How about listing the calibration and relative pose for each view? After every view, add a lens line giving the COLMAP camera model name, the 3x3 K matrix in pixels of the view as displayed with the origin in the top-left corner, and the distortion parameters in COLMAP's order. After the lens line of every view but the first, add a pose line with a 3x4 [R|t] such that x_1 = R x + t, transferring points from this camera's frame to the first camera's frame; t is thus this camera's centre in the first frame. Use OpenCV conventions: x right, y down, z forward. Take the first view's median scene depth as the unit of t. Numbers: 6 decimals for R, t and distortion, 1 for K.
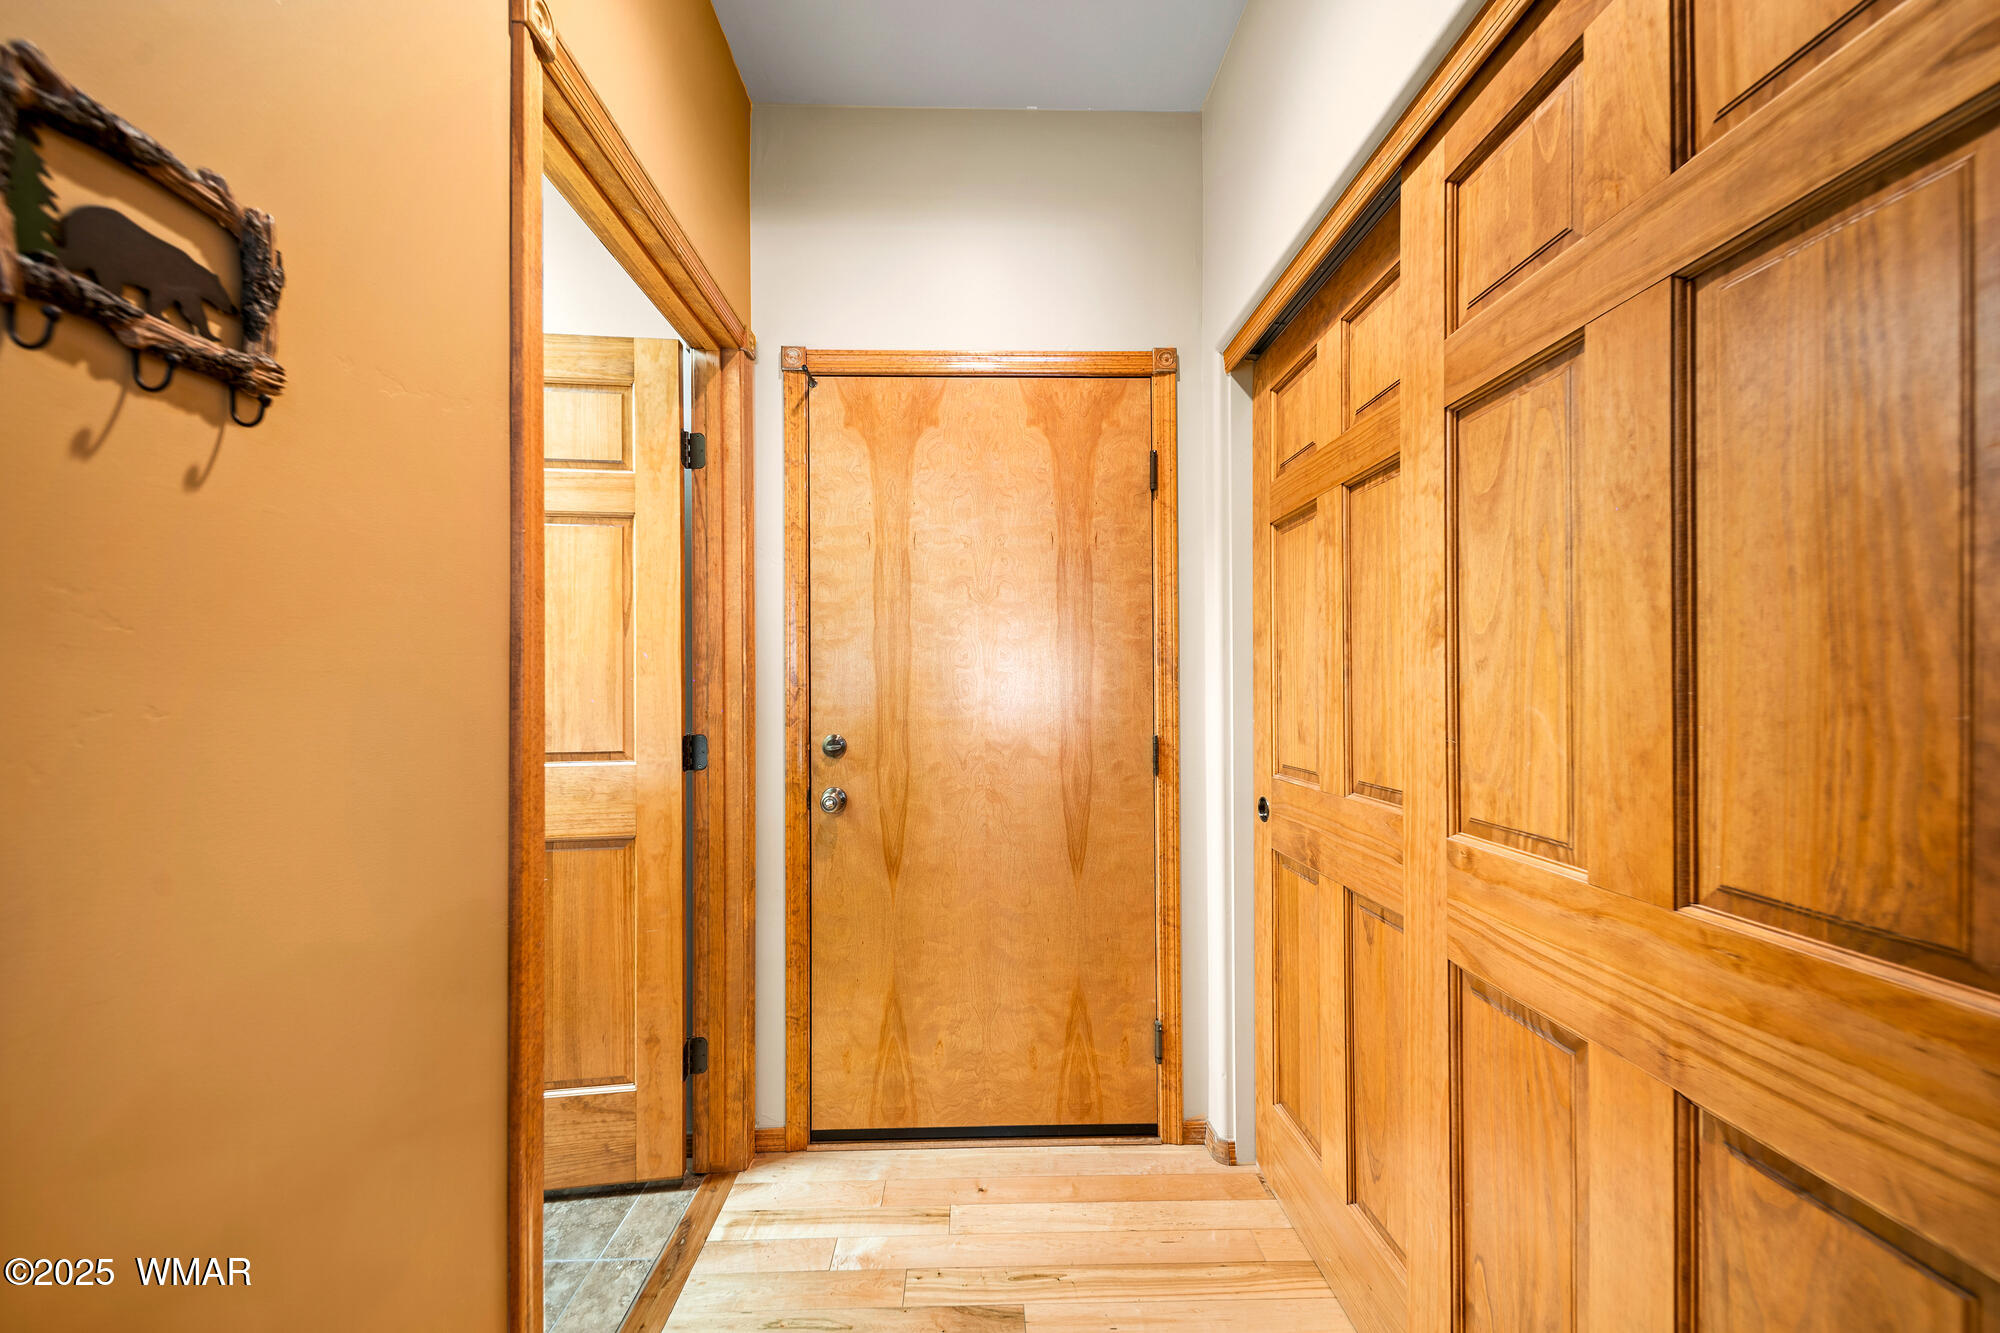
lens RADIAL K [[716.8, 0, 994.3], [0, 716.8, 678.8], [0, 0, 1]] dist [0.007435, -0.000916]
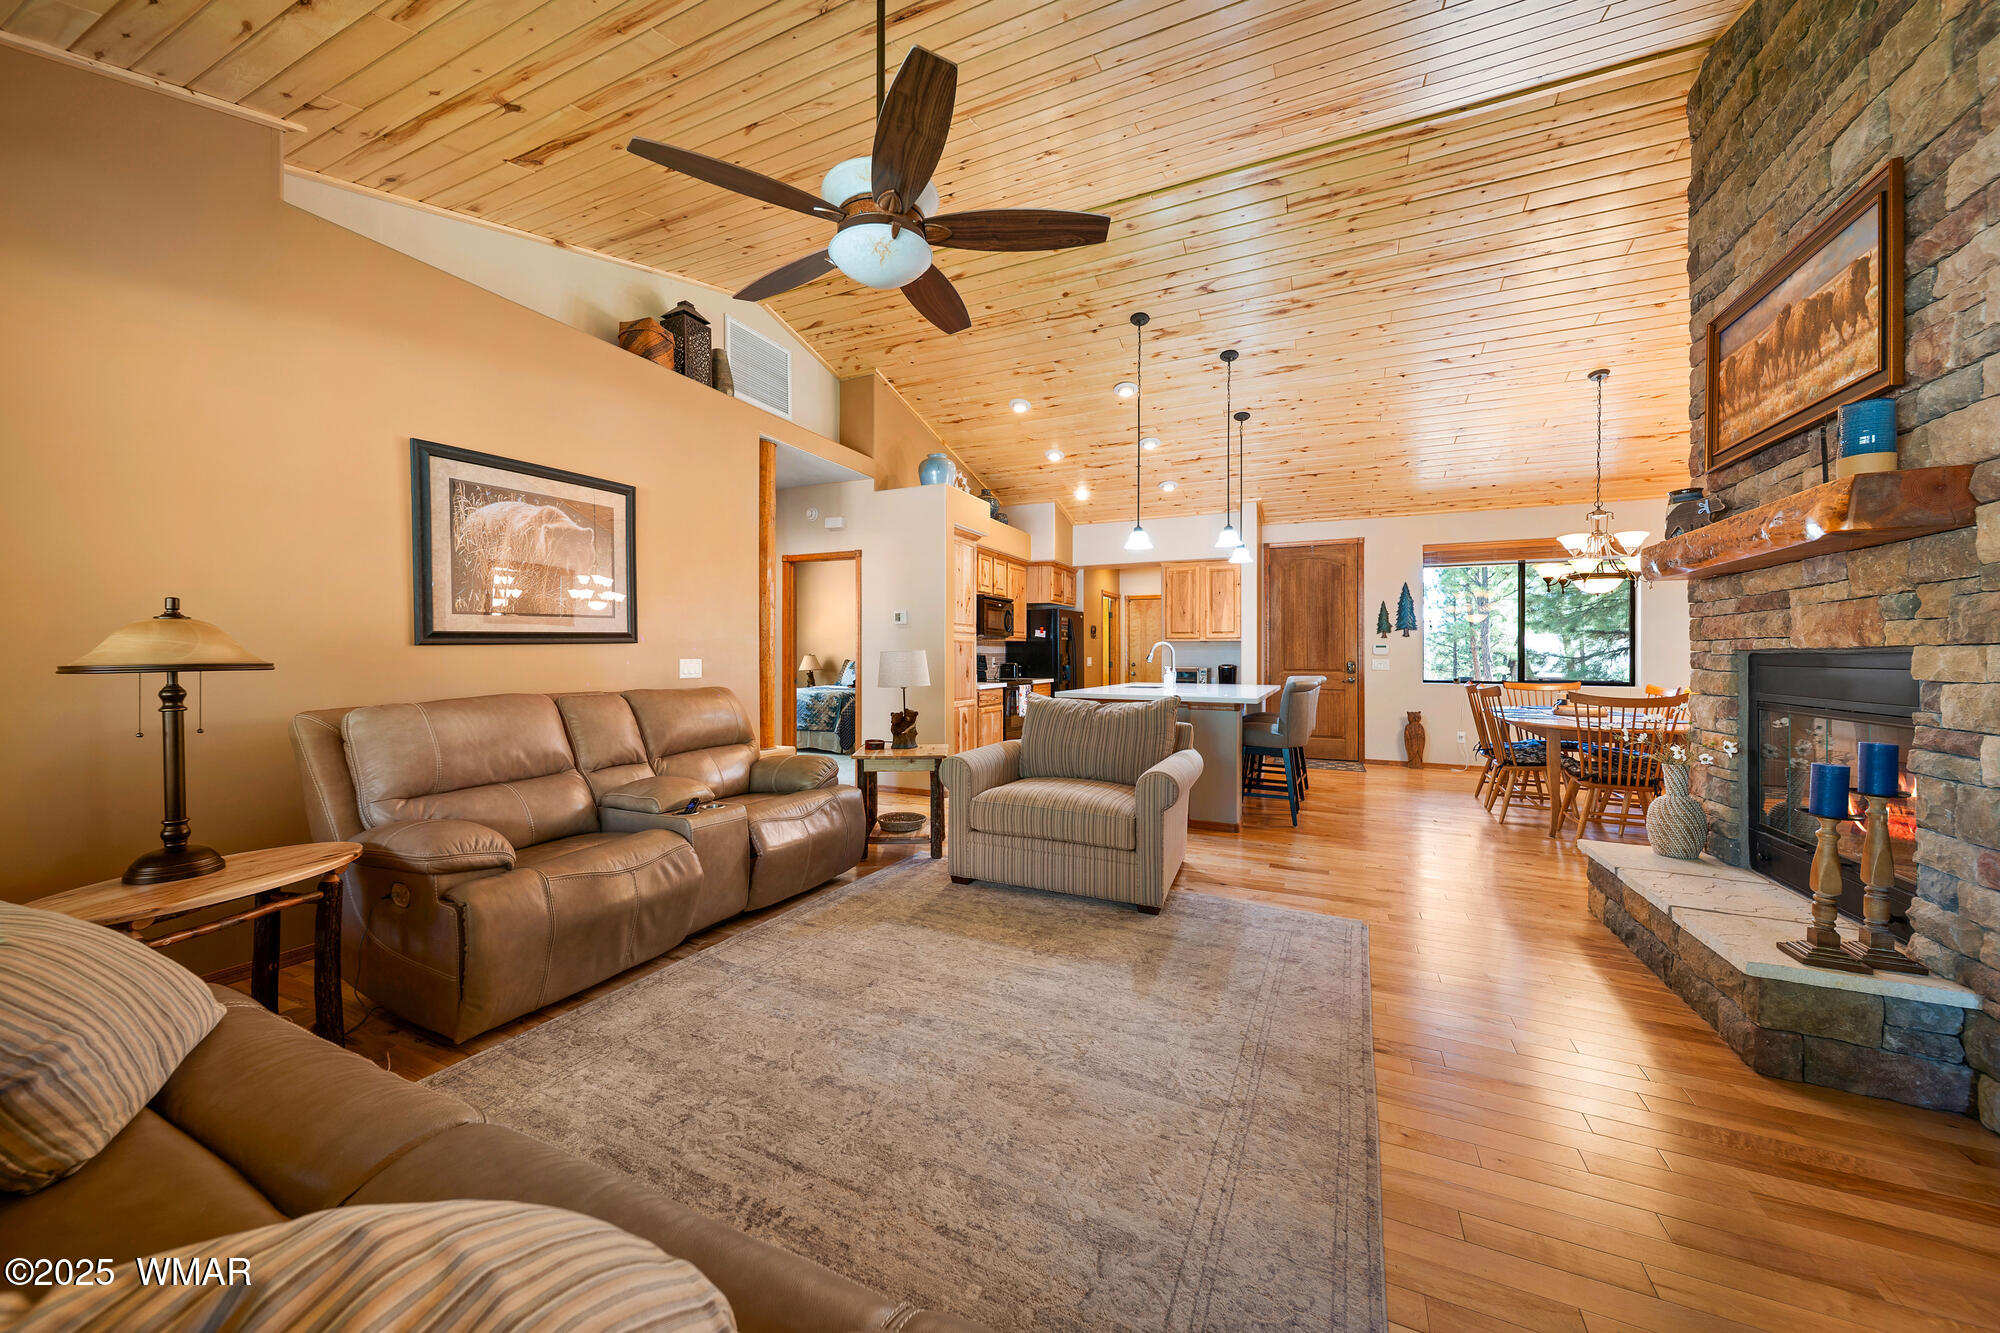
lens RADIAL K [[716.8, 0, 999.3], [0, 716.8, 654.1], [0, 0, 1]] dist [0.007435, -0.000916]
pose [[0.895795, 0.008174, -0.444393, 1.458956], [-0.007067, 0.999966, 0.004148, -0.008882], [0.444411, -0.000576, 0.895823, -4.936906]]
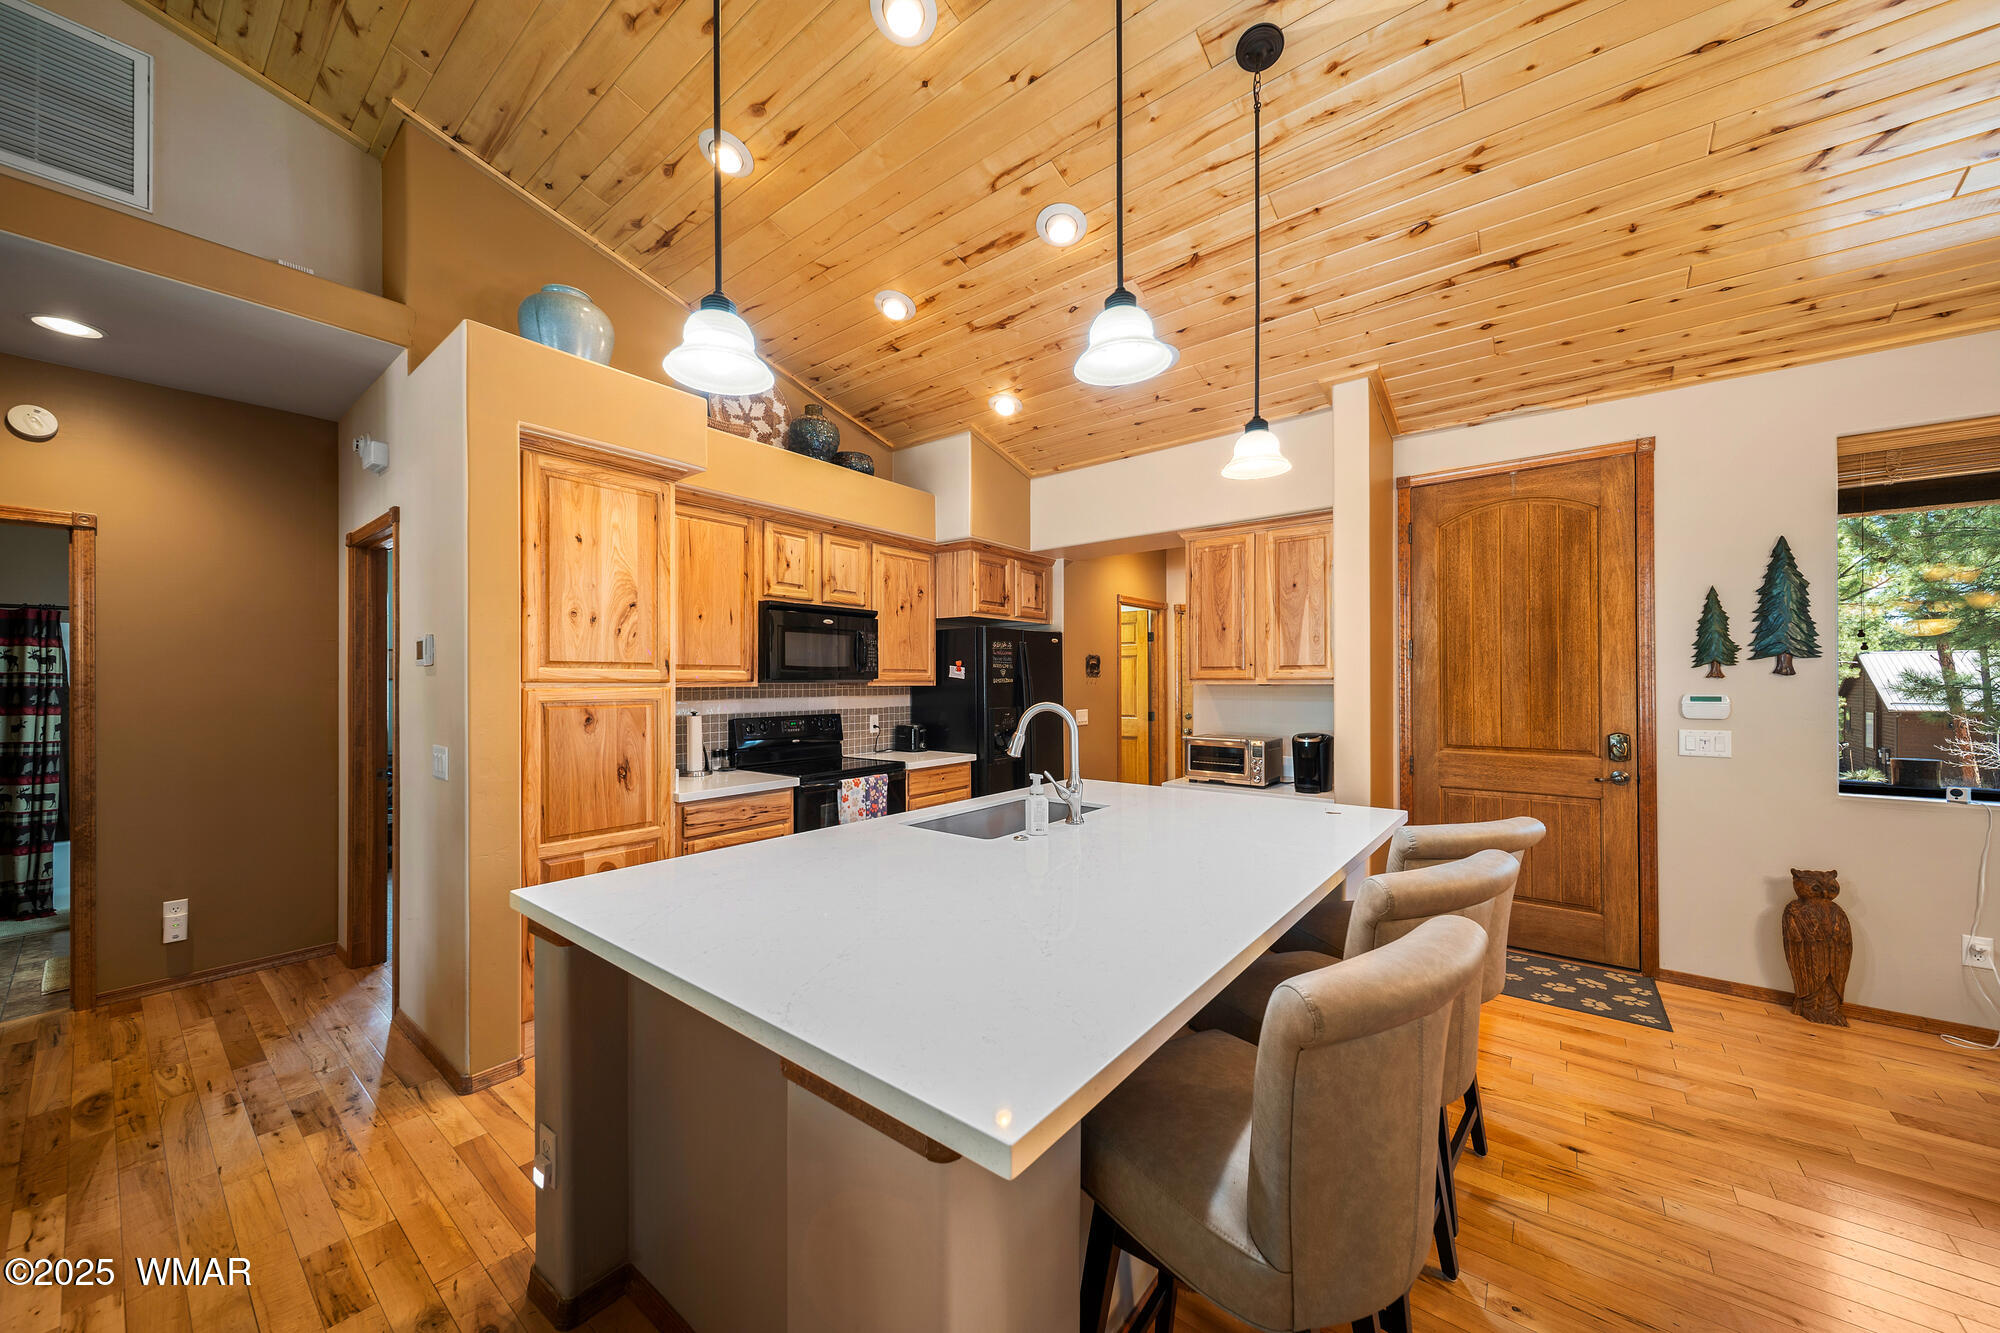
lens RADIAL K [[716.8, 0, 994.0], [0, 716.8, 681.0], [0, 0, 1]] dist [0.007435, -0.000916]
pose [[0.766672, 0.003436, -0.642029, 1.391142], [0.001835, 0.999970, 0.007543, -0.115970], [0.642036, -0.006961, 0.766643, -2.463637]]
